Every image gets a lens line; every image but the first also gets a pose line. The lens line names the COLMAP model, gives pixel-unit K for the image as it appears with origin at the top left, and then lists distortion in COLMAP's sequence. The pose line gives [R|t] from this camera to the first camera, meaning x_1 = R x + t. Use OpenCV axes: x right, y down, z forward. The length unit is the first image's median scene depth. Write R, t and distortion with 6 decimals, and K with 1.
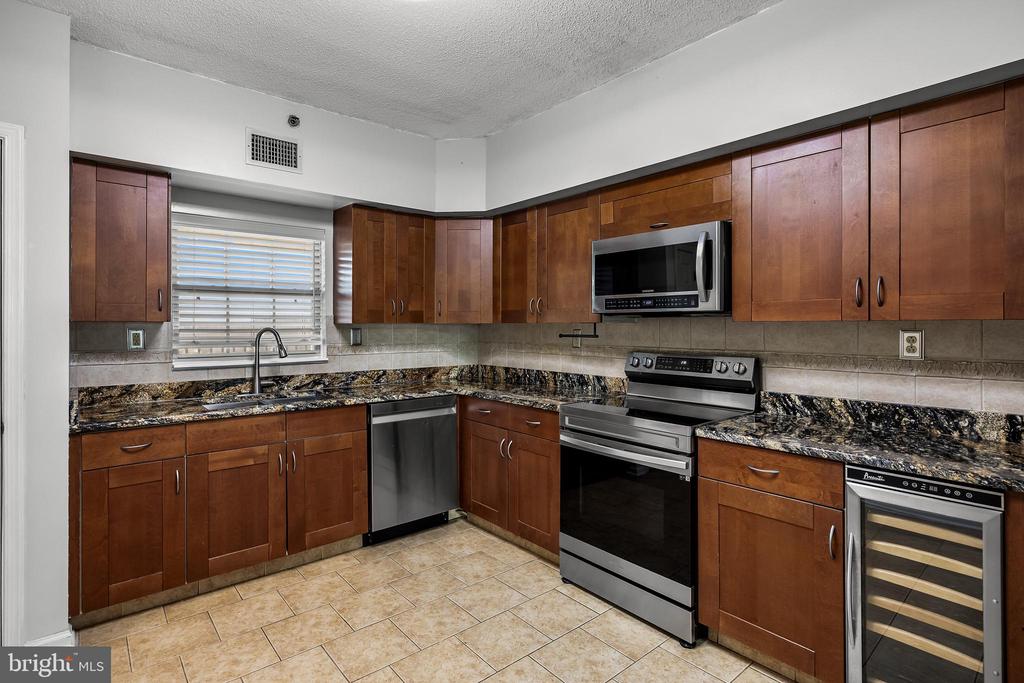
lens RADIAL K [[510.4, 0, 511.7], [0, 510.4, 322.8], [0, 0, 1]] dist [0.000349, 0.001194]
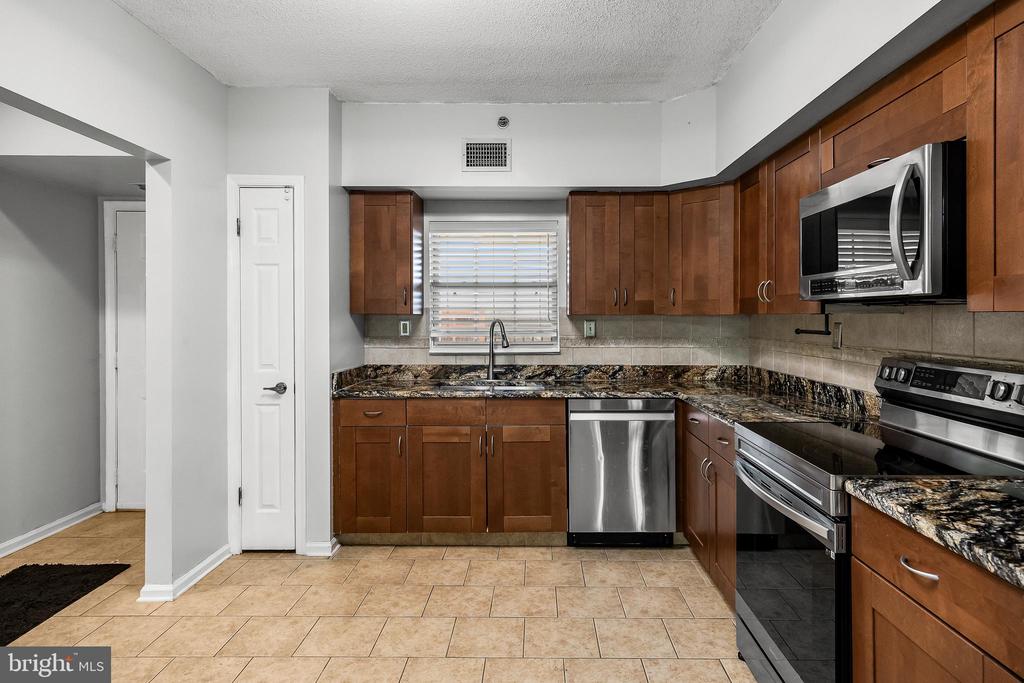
lens RADIAL K [[568.1, 0, 534.4], [0, 568.1, 318.1], [0, 0, 1]] dist [0.005326, 0.002661]
pose [[0.762750, 0.002359, -0.646689, 0.378904], [0.003489, 0.999964, 0.007764, -0.001794], [0.646684, -0.008178, 0.762714, 0.148668]]
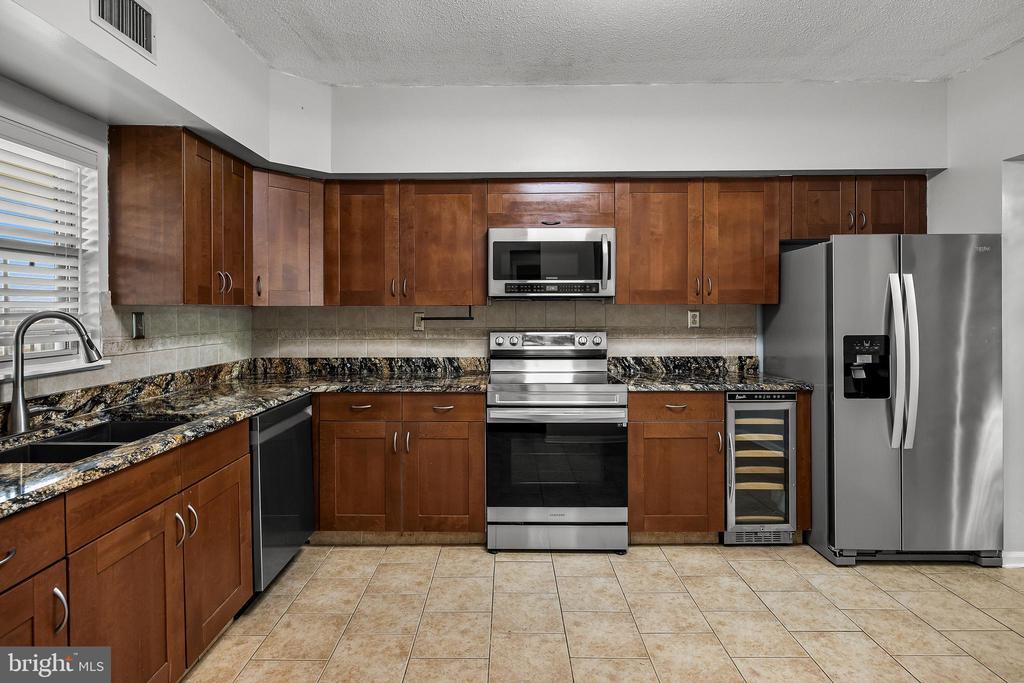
lens RADIAL K [[516.9, 0, 500.8], [0, 516.9, 312.7], [0, 0, 1]] dist [-0.007106, 0.001032]
pose [[0.657004, -0.004398, 0.753874, -0.619056], [-0.001122, 0.999976, 0.006812, 0.007647], [-0.753886, -0.005321, 0.656983, 0.271042]]
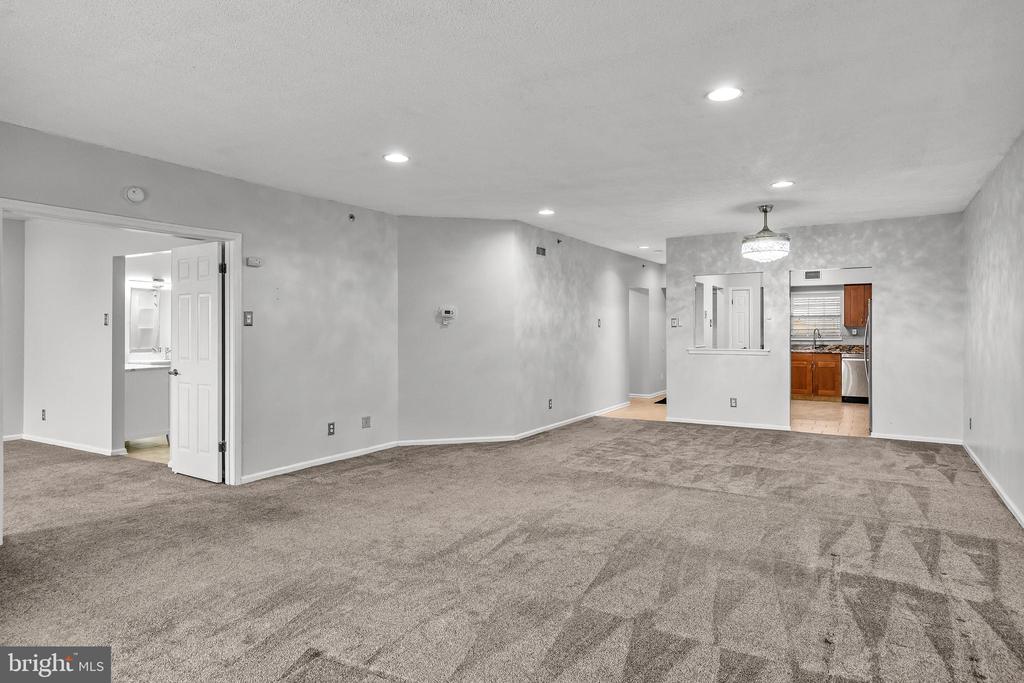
lens RADIAL K [[615.8, 0, 517.9], [0, 615.8, 326.7], [0, 0, 1]] dist [0.002577, 0.000333]
pose [[0.322661, -0.004197, -0.946505, 2.654481], [0.009895, 0.999950, -0.001061, -0.016426], [0.946463, -0.009023, 0.322687, -2.061574]]
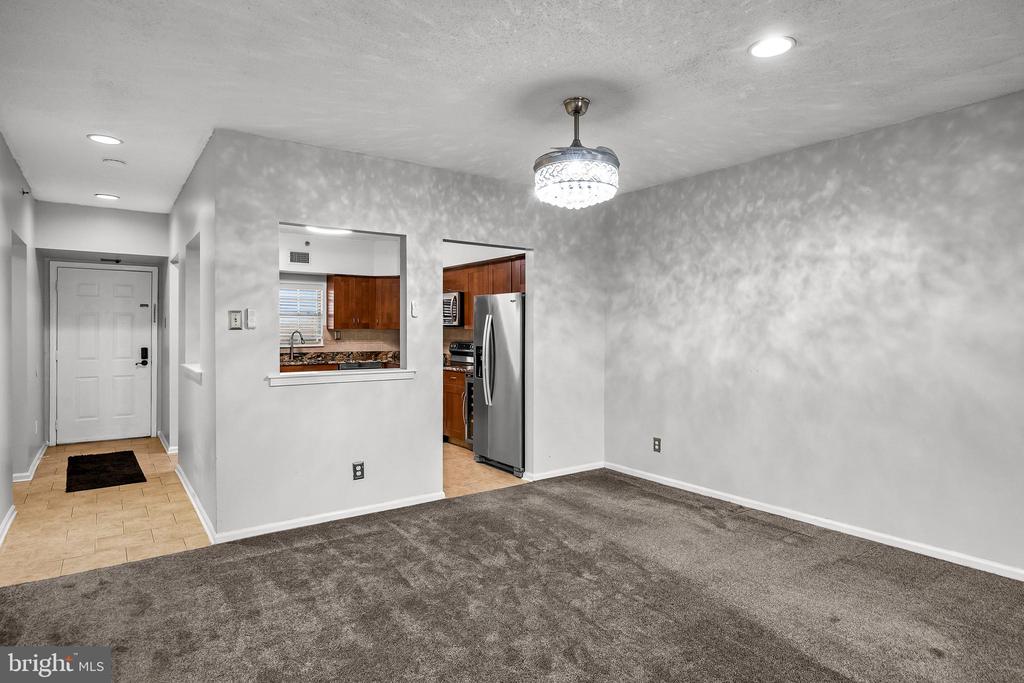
lens RADIAL K [[565.4, 0, 517.7], [0, 565.4, 329.4], [0, 0, 1]] dist [0.002358, 0.001015]
pose [[0.997579, 0.002903, -0.069485, 0.731535], [-0.002284, 0.999957, 0.008983, -0.023294], [0.069508, -0.008802, 0.997543, -1.556604]]
